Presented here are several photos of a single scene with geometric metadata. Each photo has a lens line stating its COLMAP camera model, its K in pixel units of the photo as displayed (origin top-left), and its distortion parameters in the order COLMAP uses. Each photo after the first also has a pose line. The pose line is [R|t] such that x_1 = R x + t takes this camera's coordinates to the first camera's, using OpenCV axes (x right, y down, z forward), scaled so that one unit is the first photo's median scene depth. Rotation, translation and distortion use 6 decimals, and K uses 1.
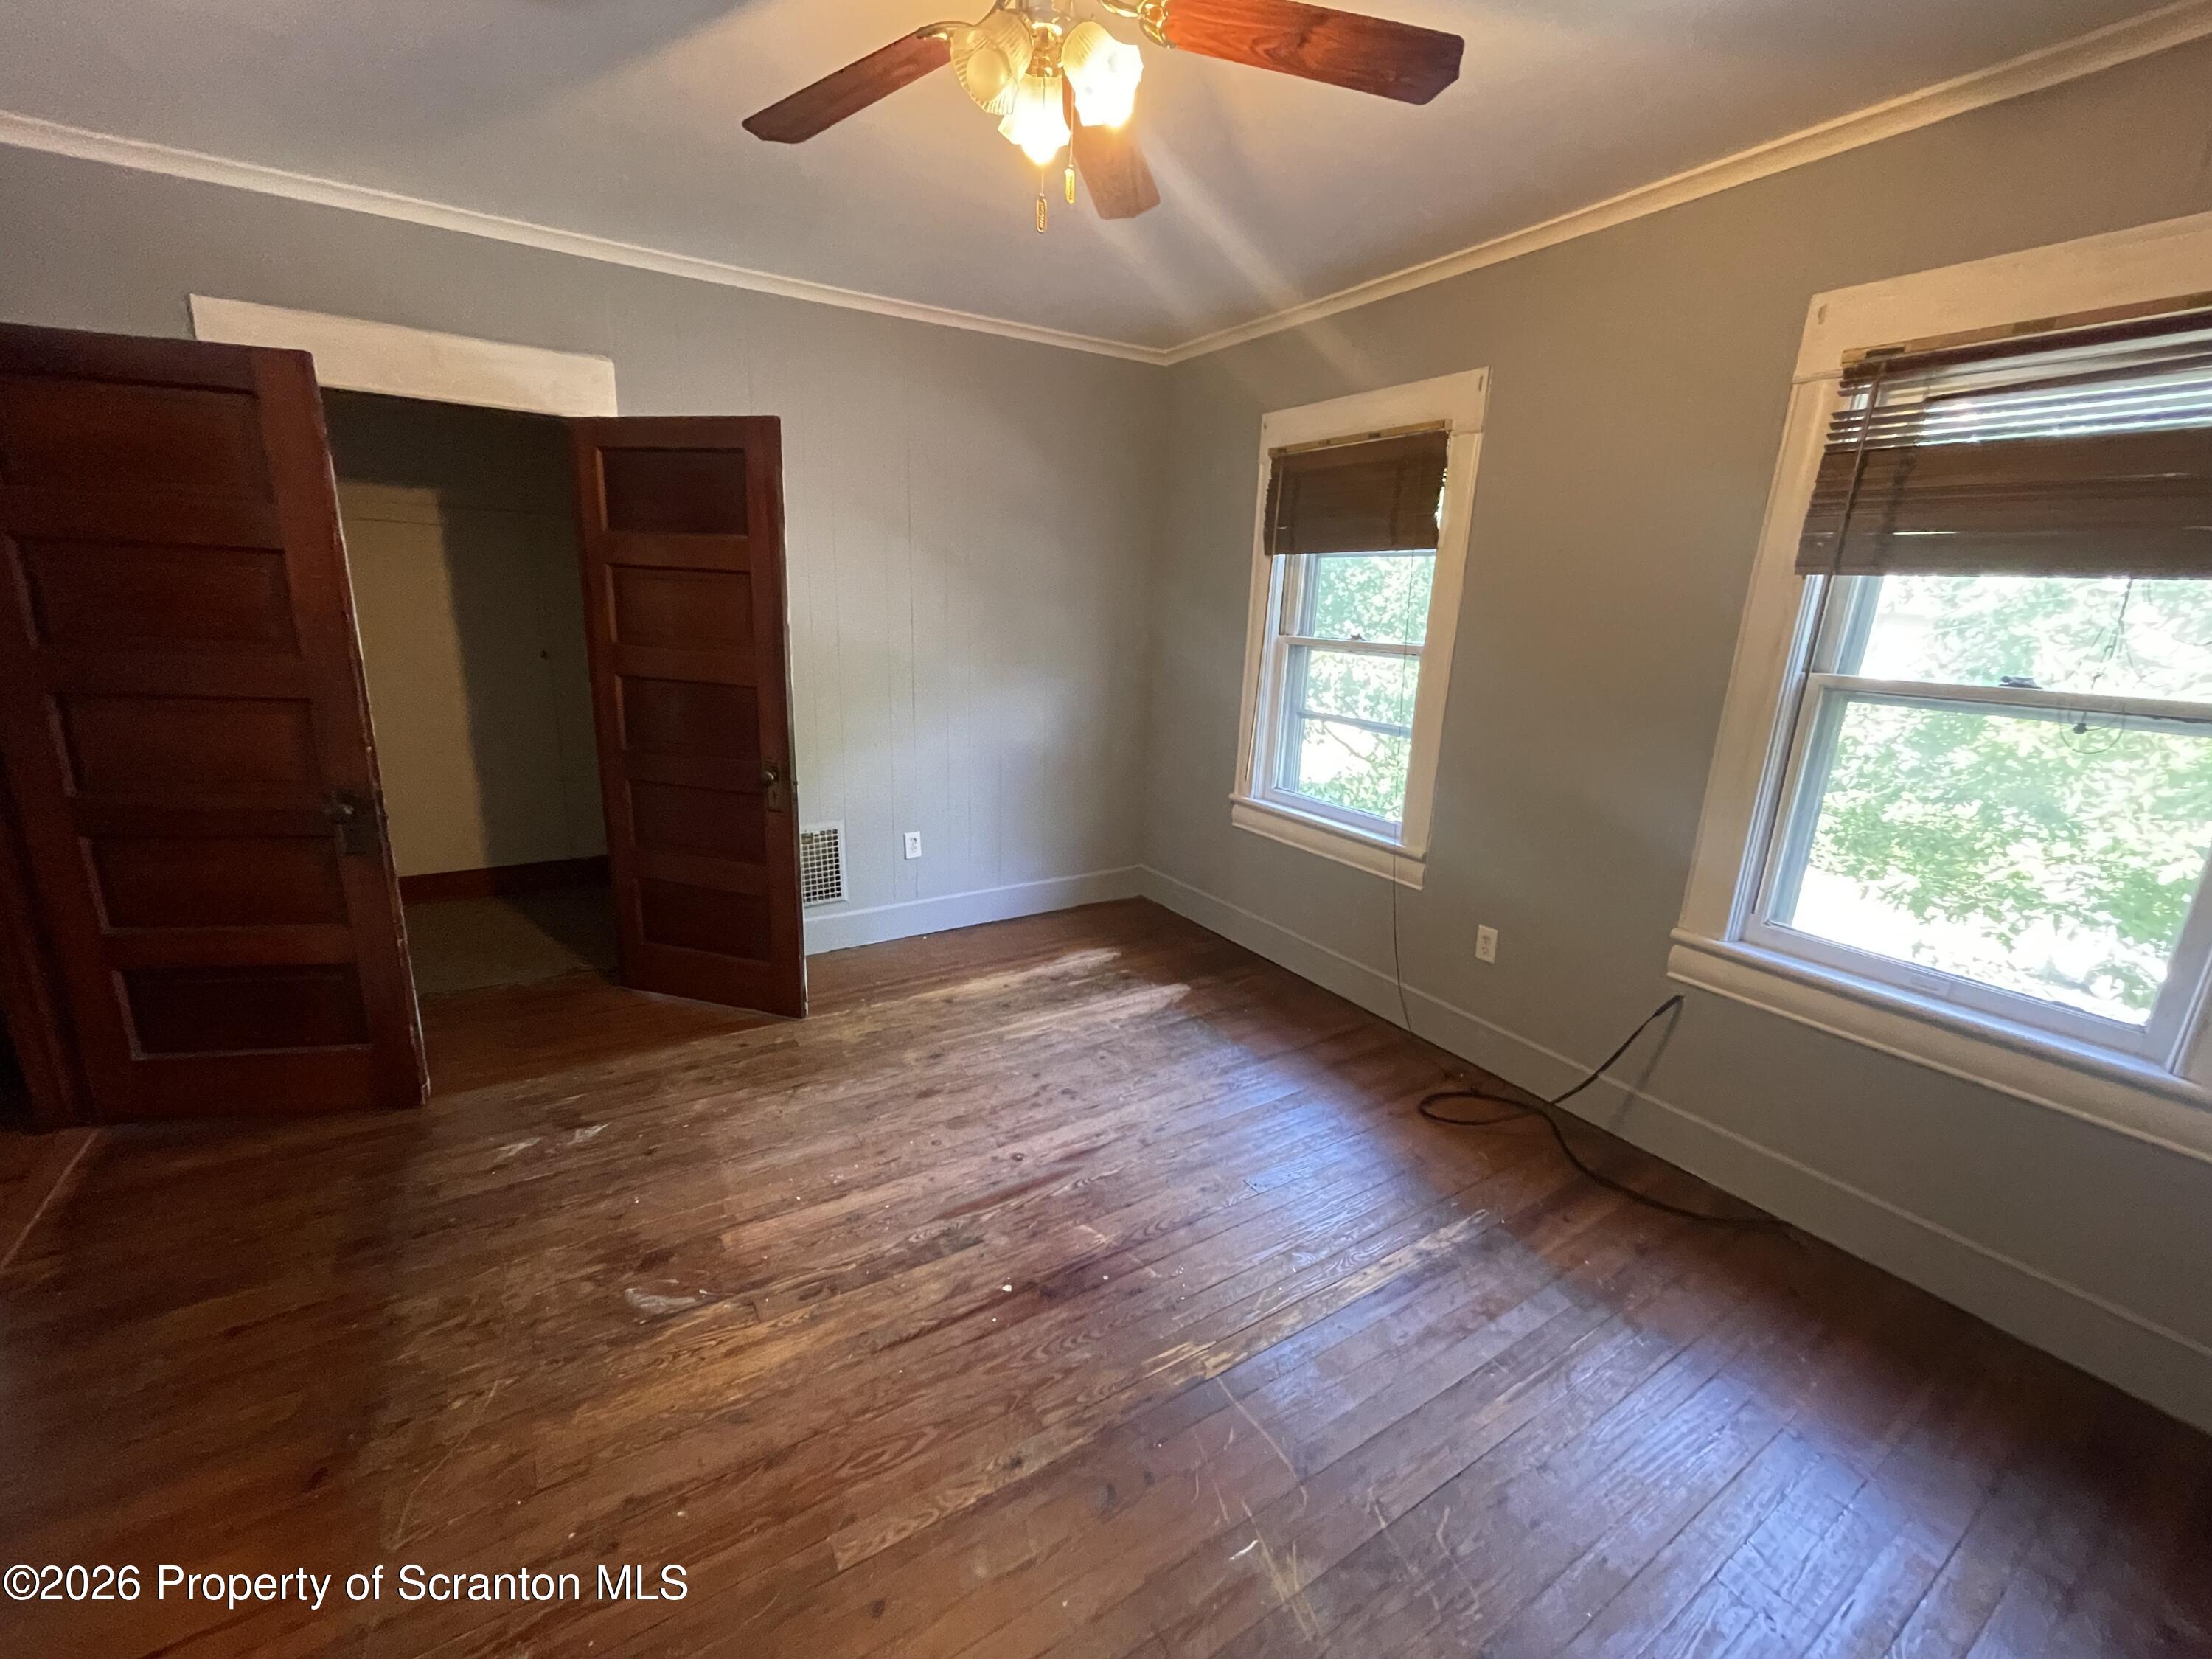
lens RADIAL K [[901.2, 0, 1090.9], [0, 901.2, 827.5], [0, 0, 1]] dist [0.000910, 0.000557]
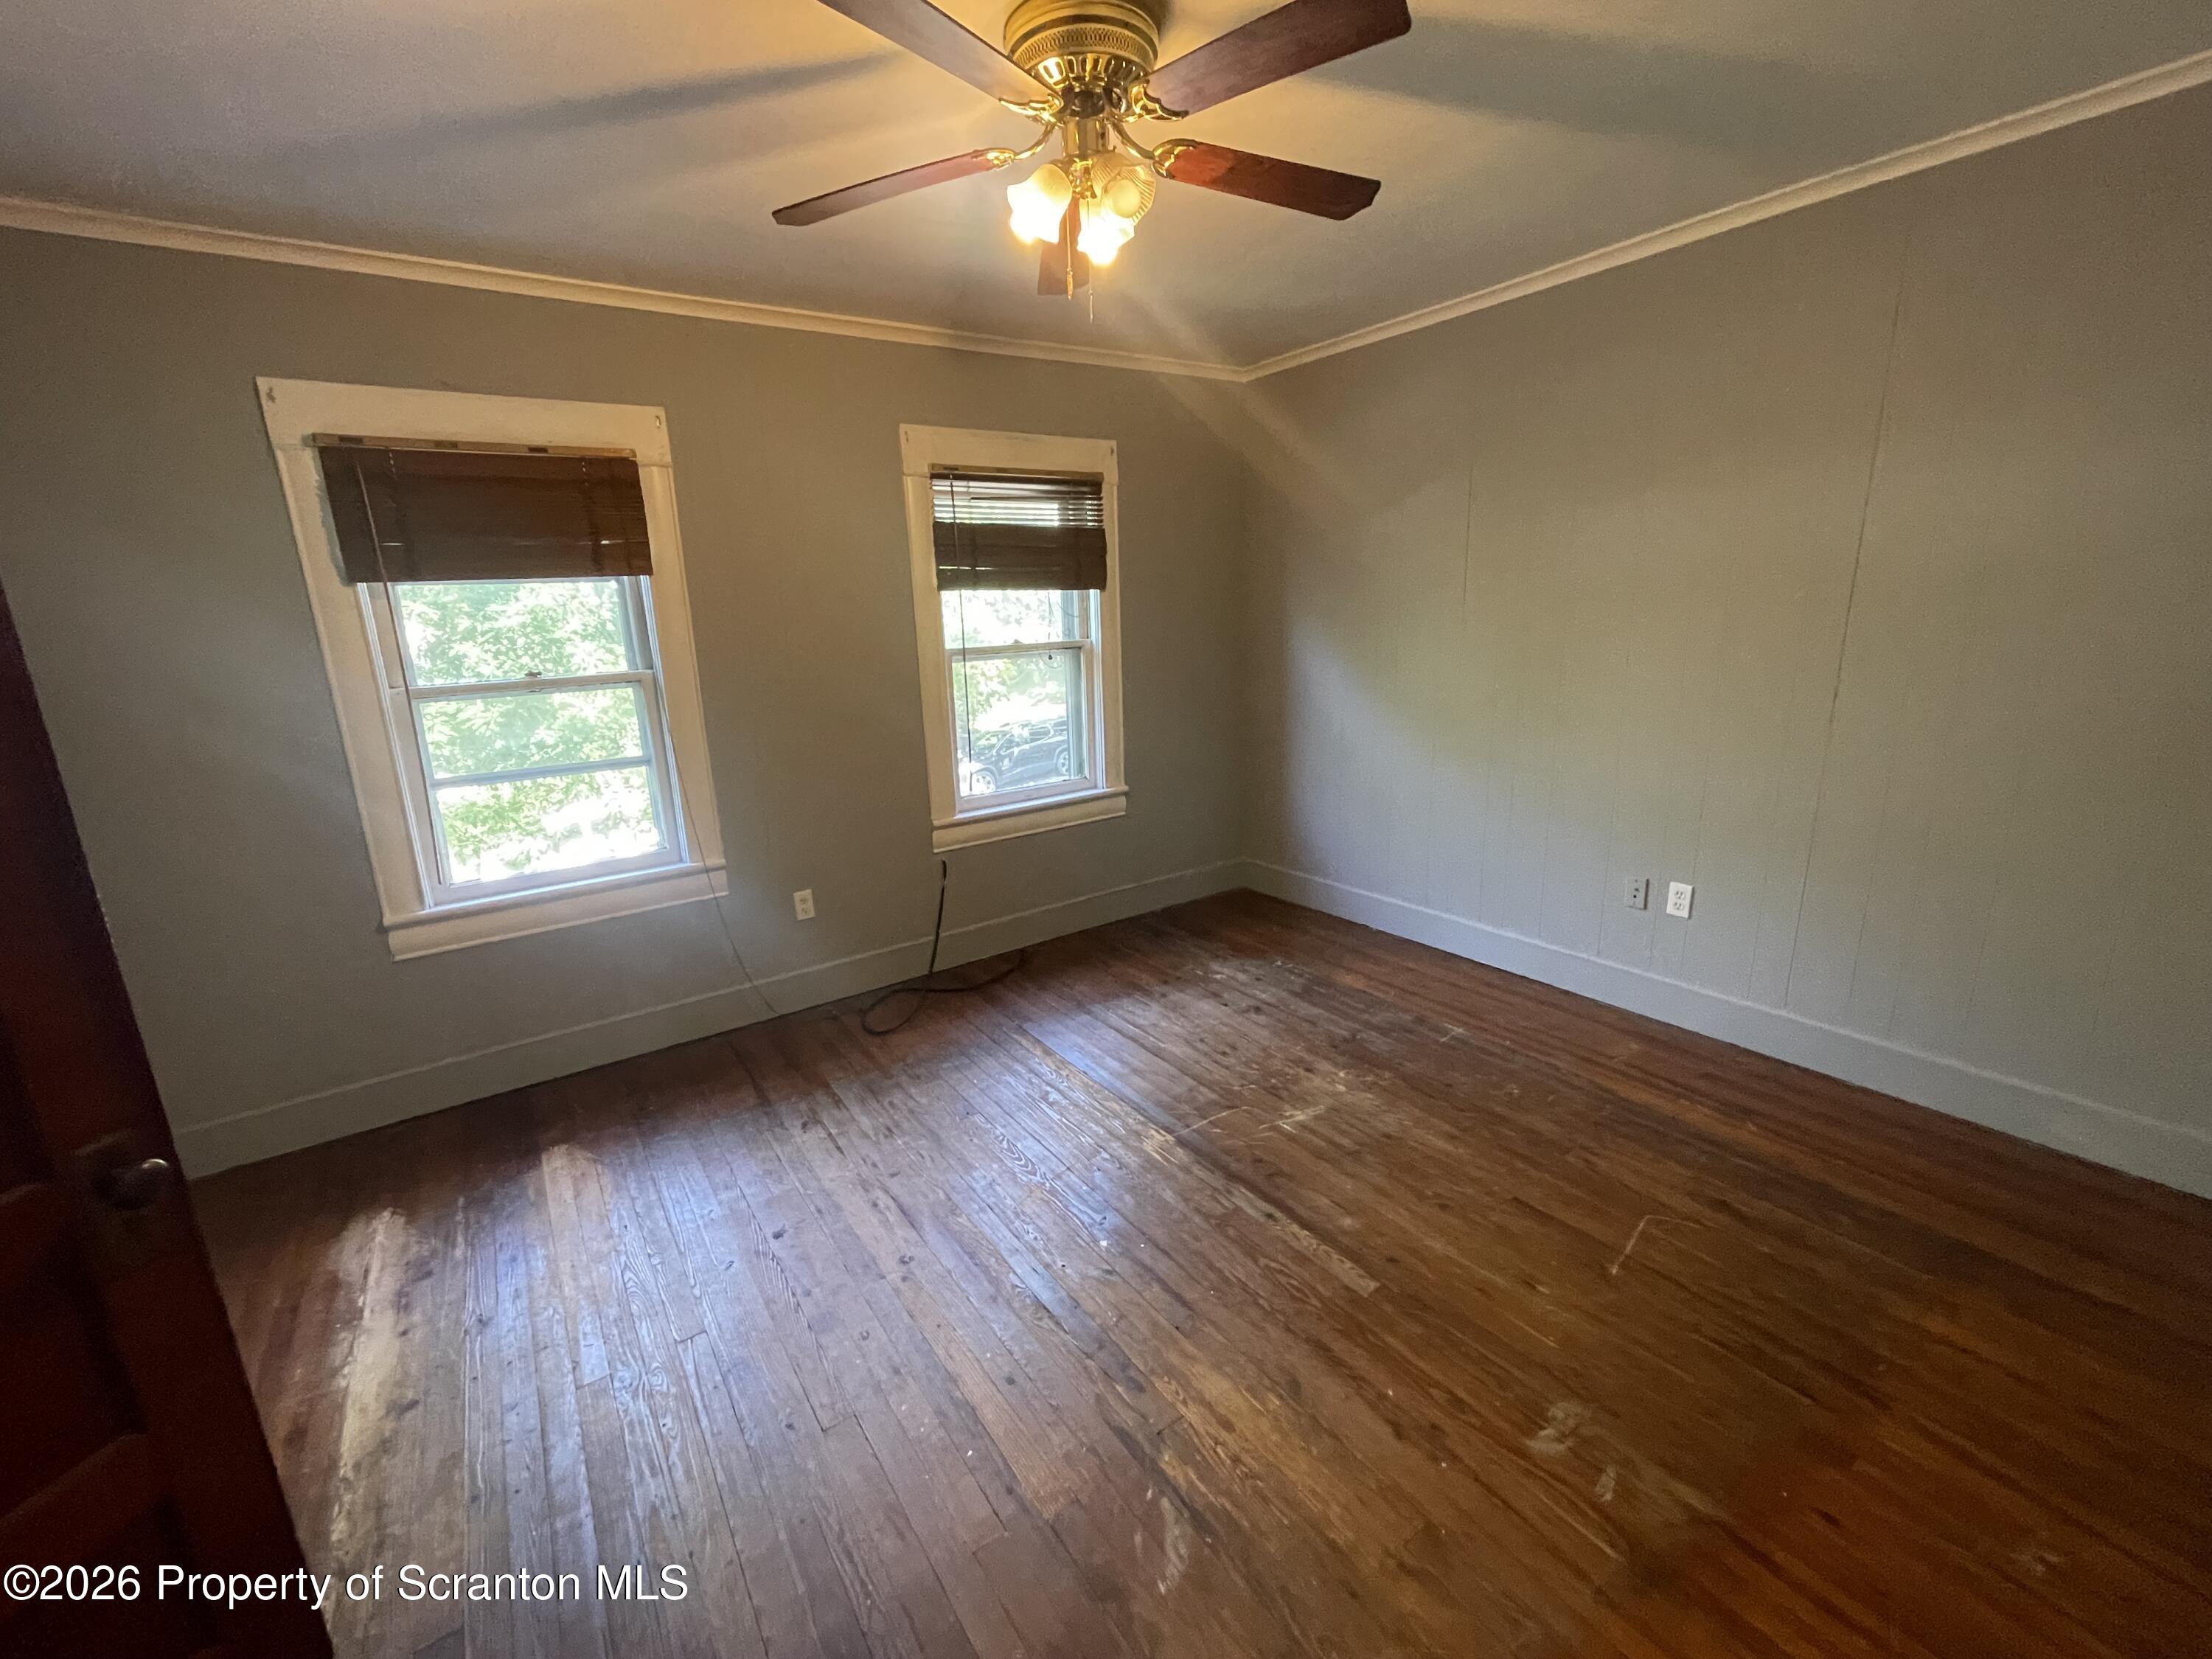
lens RADIAL K [[901.2, 0, 1090.8], [0, 901.2, 825.5], [0, 0, 1]] dist [0.000910, 0.000557]
pose [[-0.038222, -0.270156, 0.962058, -0.885435], [0.290604, 0.918144, 0.269370, -0.227007], [-0.956080, 0.289874, 0.043415, 0.714640]]
